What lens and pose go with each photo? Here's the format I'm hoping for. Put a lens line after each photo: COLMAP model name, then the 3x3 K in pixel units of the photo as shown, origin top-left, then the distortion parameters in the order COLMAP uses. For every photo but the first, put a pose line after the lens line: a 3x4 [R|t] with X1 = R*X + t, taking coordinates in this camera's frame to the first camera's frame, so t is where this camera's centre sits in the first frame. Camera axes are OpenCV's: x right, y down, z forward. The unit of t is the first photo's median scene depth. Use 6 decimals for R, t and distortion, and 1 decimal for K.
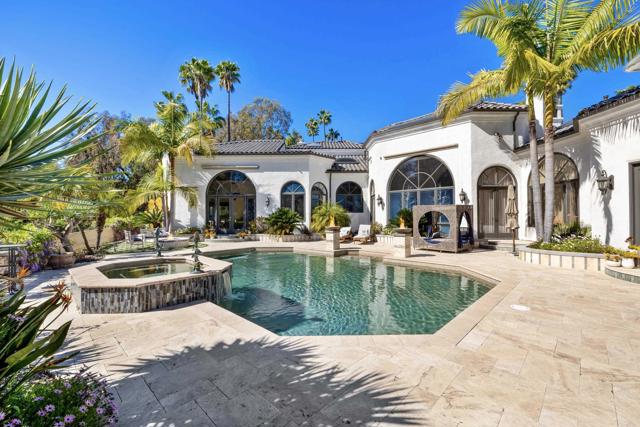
lens RADIAL K [[272.7, 0, 324.8], [0, 272.7, 219.8], [0, 0, 1]] dist [0.004618, -0.000062]
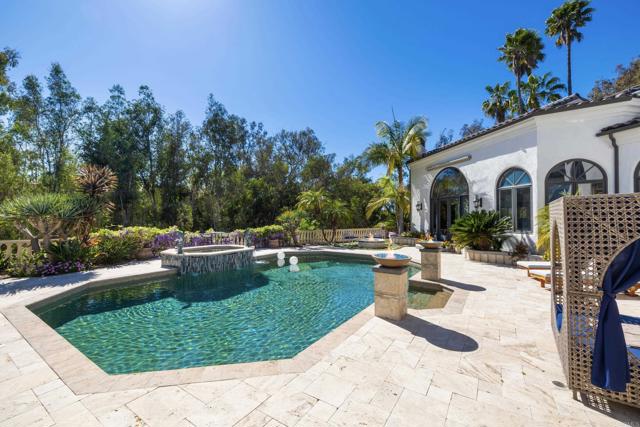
lens RADIAL K [[272.7, 0, 321.7], [0, 272.7, 214.7], [0, 0, 1]] dist [0.004618, -0.000062]
pose [[0.196962, 0.001163, -0.980410, 0.423448], [-0.019991, 0.999796, -0.002830, -0.022530], [0.980207, 0.020157, 0.196945, 0.454531]]
